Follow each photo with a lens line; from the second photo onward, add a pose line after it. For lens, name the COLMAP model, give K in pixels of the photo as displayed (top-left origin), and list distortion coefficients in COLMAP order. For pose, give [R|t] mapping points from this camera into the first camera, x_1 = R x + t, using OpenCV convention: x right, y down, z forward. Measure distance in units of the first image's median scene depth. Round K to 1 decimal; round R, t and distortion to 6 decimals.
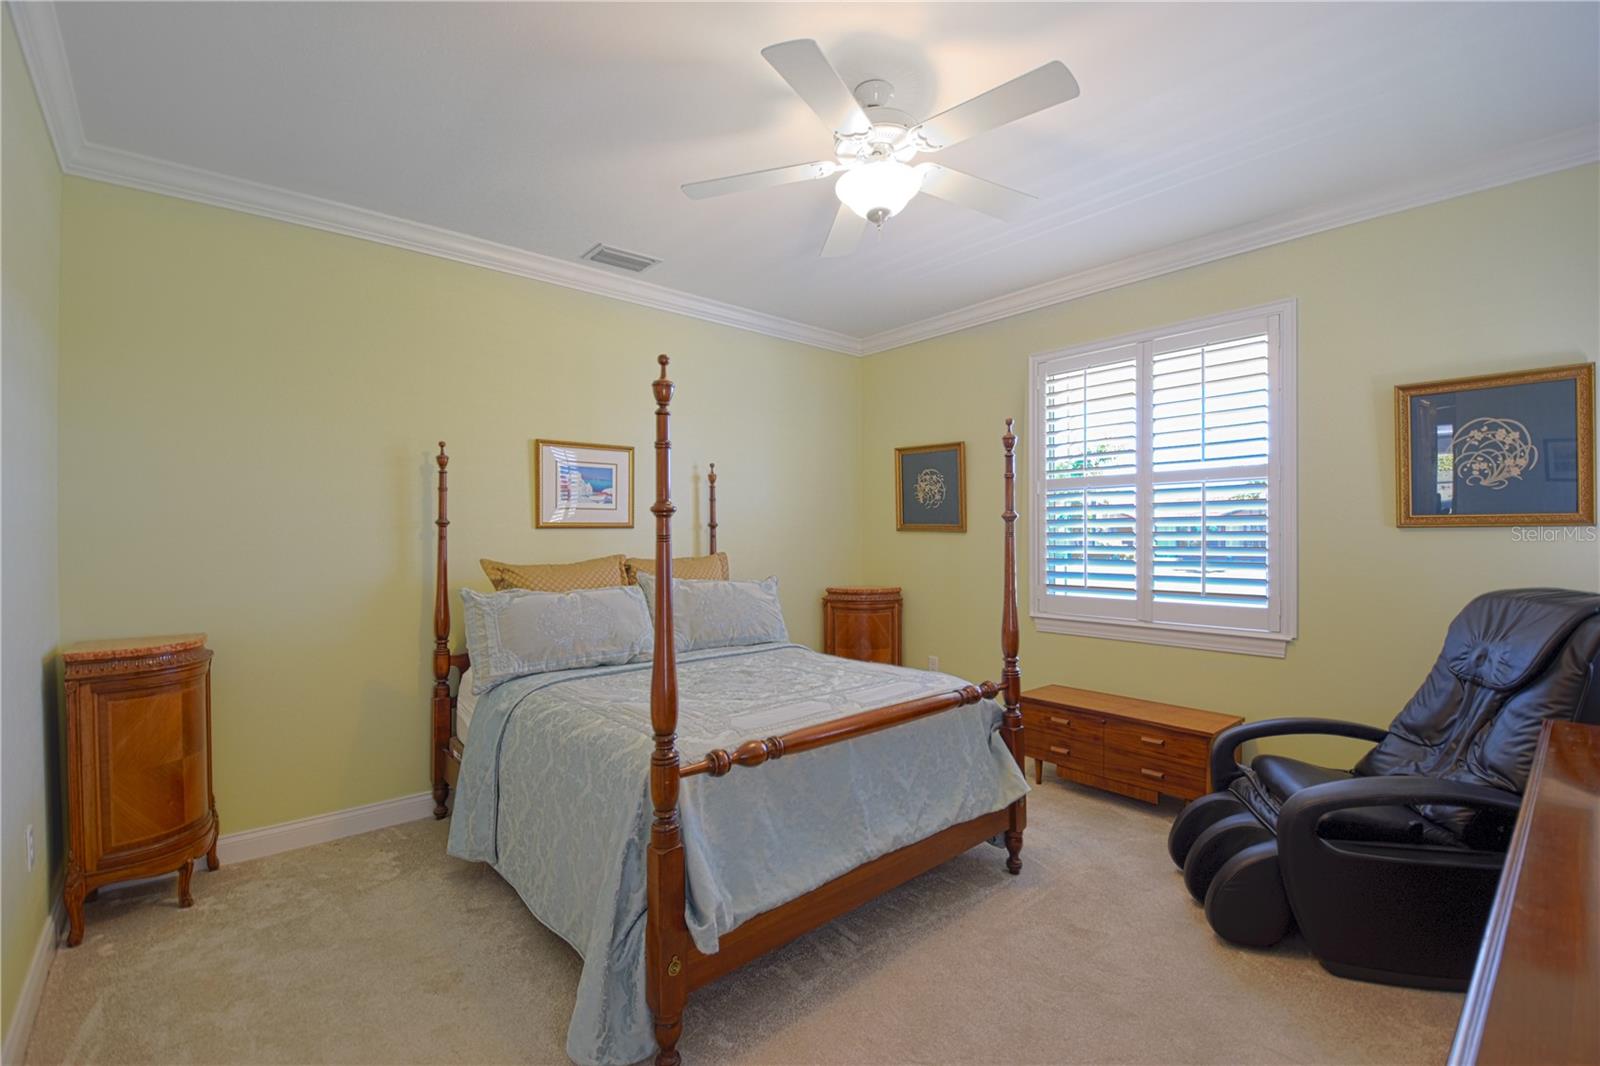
lens RADIAL K [[700.7, 0, 813.8], [0, 700.7, 540.8], [0, 0, 1]] dist [0.025156, -0.030169]
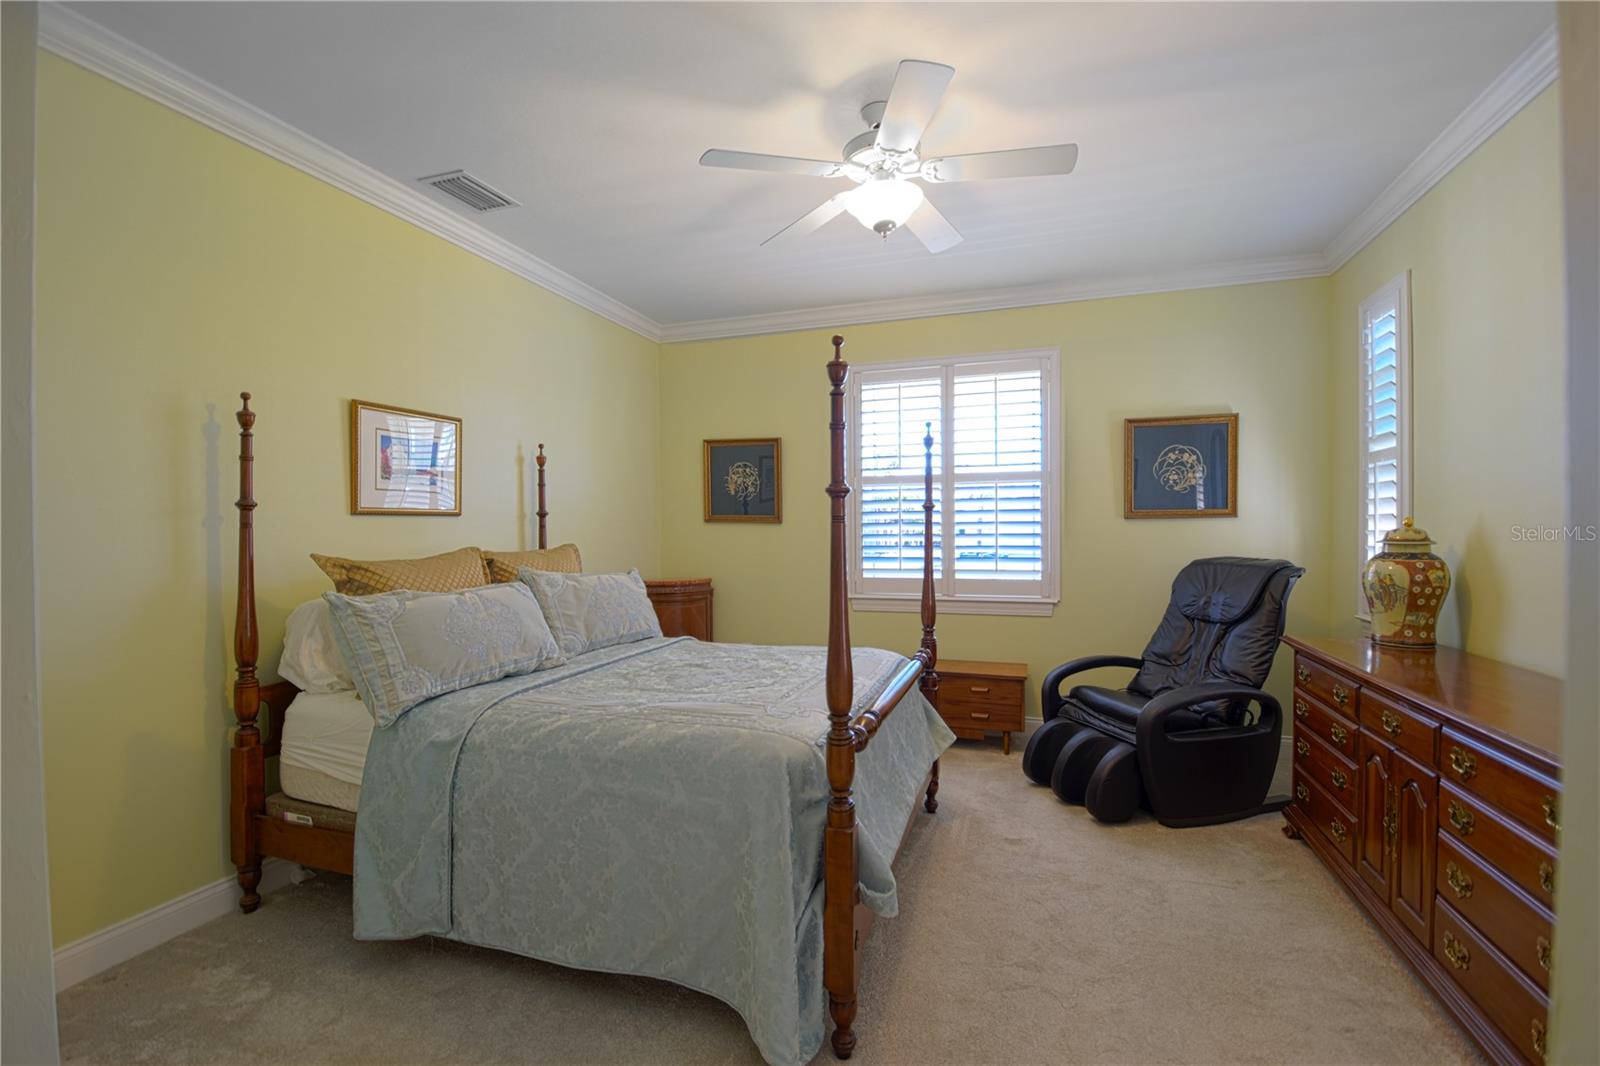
lens RADIAL K [[700.7, 0, 813.8], [0, 700.7, 540.8], [0, 0, 1]] dist [0.025156, -0.030169]
pose [[0.860860, -0.010021, 0.508743, -0.394812], [0.007106, 0.999945, 0.007673, 0.009751], [-0.508793, -0.002990, 0.860884, 0.082250]]
